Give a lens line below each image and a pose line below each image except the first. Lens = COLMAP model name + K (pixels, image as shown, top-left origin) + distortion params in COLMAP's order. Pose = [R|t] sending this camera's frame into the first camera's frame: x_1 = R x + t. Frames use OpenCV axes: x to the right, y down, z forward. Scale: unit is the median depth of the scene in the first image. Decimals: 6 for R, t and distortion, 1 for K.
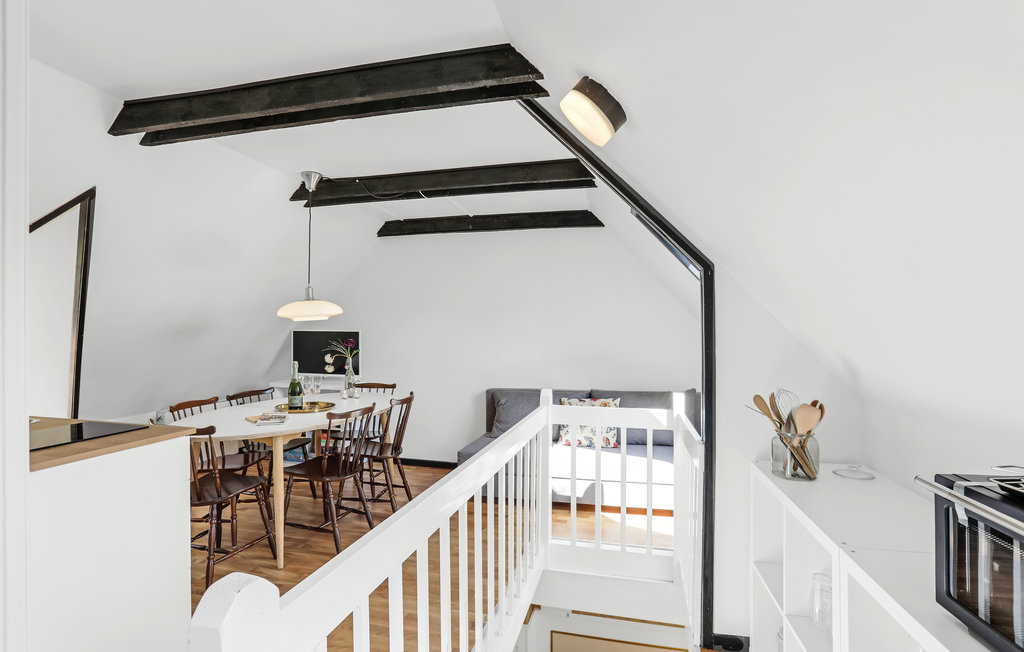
lens RADIAL K [[484.8, 0, 526.7], [0, 484.8, 329.0], [0, 0, 1]] dist [-0.005020, -0.000061]
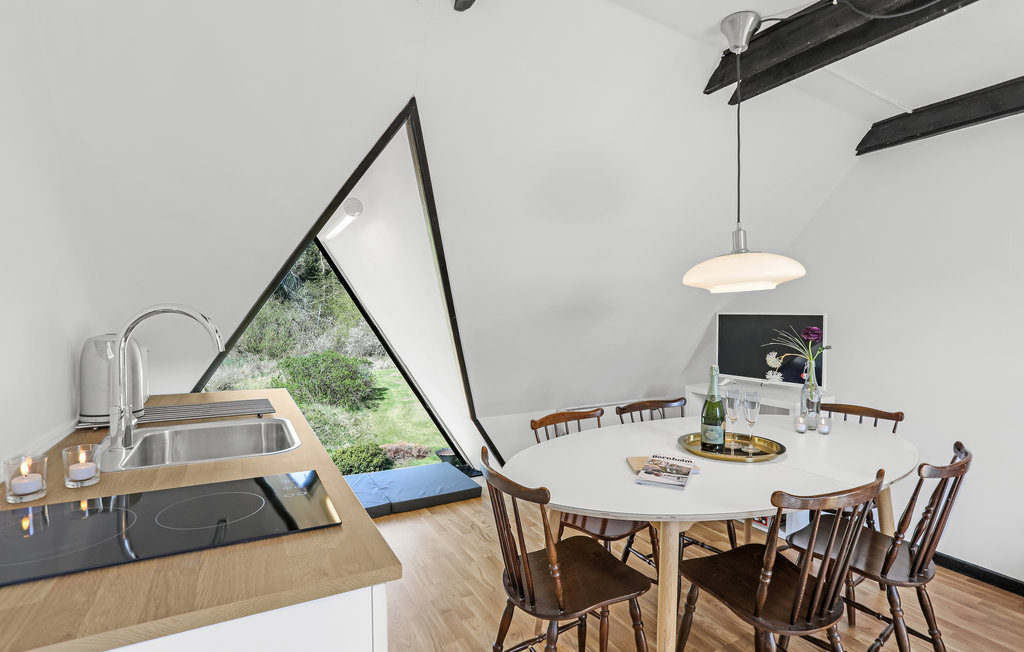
lens RADIAL K [[484.8, 0, 526.7], [0, 484.8, 329.0], [0, 0, 1]] dist [-0.005020, -0.000061]
pose [[0.664633, 0.016031, -0.746998, -0.190635], [-0.000547, 0.999780, 0.020969, 0.014131], [0.747170, -0.013528, 0.664495, 0.438234]]
